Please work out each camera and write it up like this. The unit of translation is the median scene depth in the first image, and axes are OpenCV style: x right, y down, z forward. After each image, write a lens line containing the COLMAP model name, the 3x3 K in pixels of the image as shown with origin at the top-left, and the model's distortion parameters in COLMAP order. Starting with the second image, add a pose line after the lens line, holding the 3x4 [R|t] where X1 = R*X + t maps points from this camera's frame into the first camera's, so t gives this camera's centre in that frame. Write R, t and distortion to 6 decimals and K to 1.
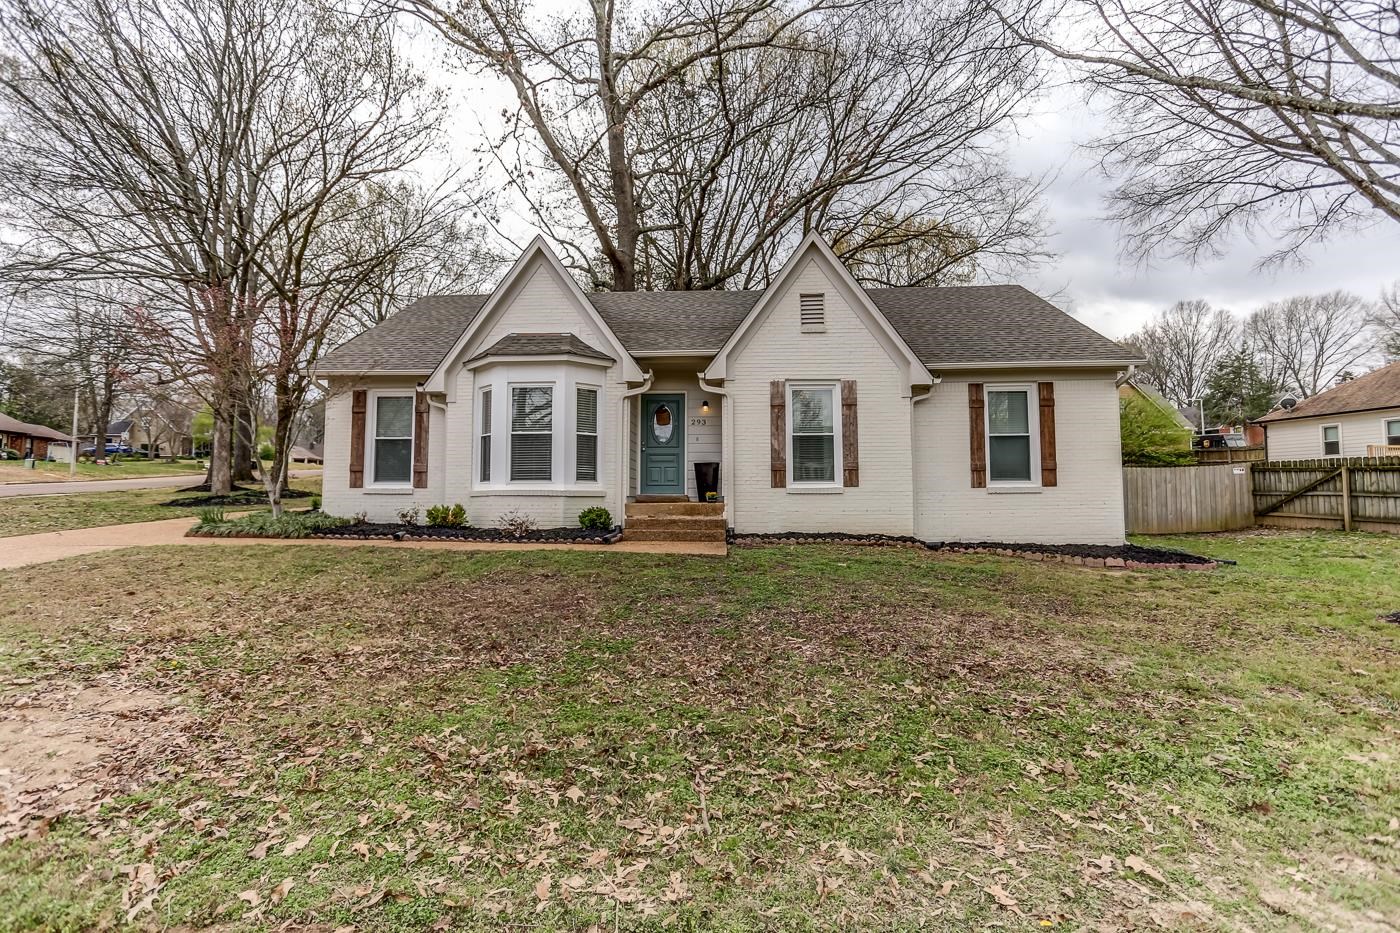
lens RADIAL K [[693.6, 0, 696.8], [0, 693.6, 452.8], [0, 0, 1]] dist [-0.040046, 0.024016]
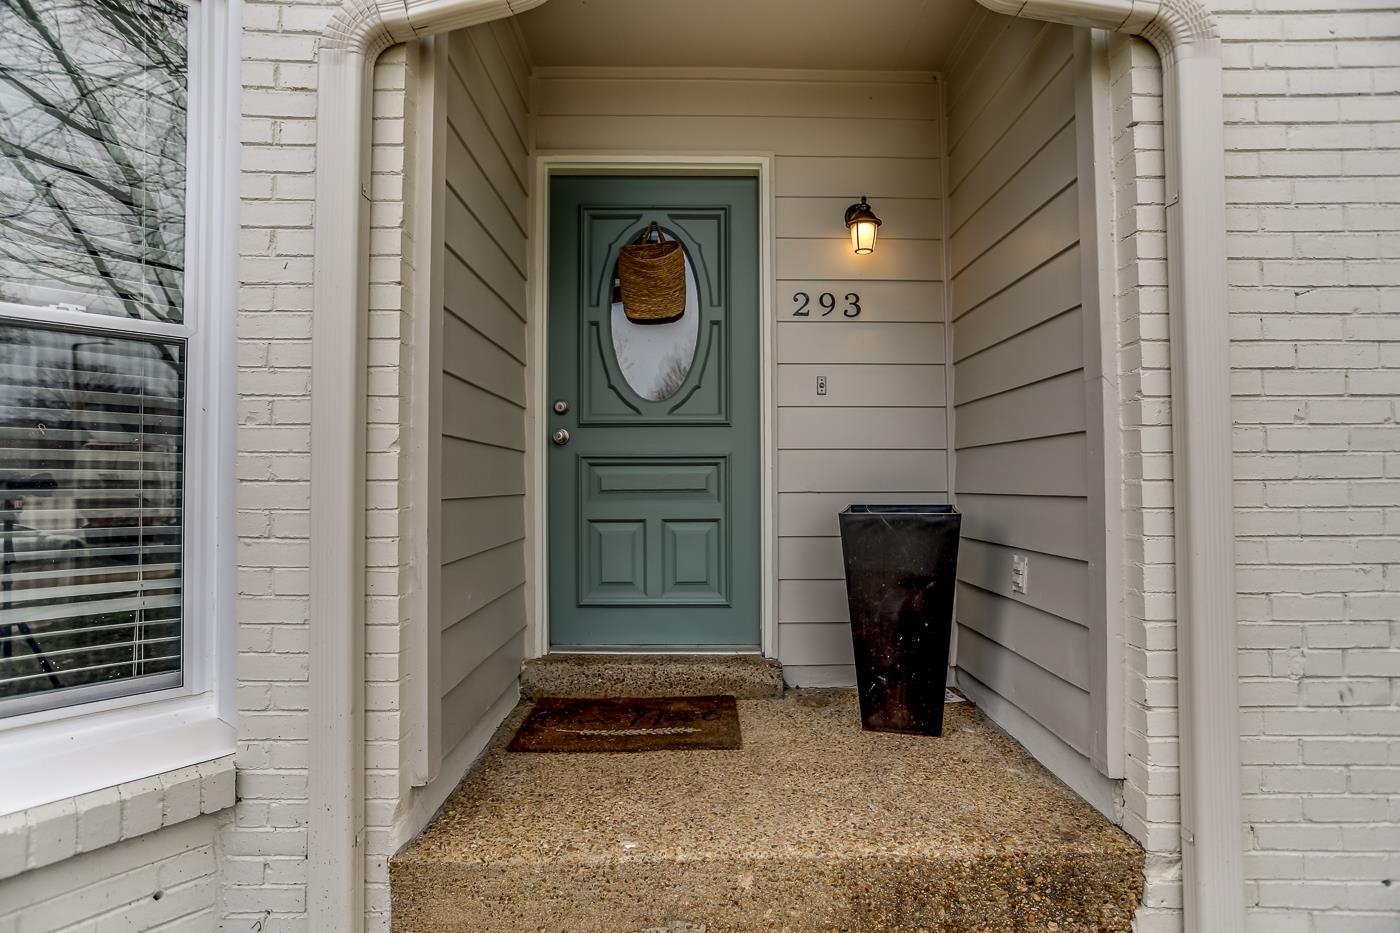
lens RADIAL K [[693.6, 0, 696.8], [0, 693.6, 452.8], [0, 0, 1]] dist [-0.040046, 0.024016]
pose [[0.998141, -0.001895, 0.060912, -0.054154], [-0.000131, 0.999447, 0.033244, -0.007325], [-0.060941, -0.033190, 0.997589, 0.875404]]
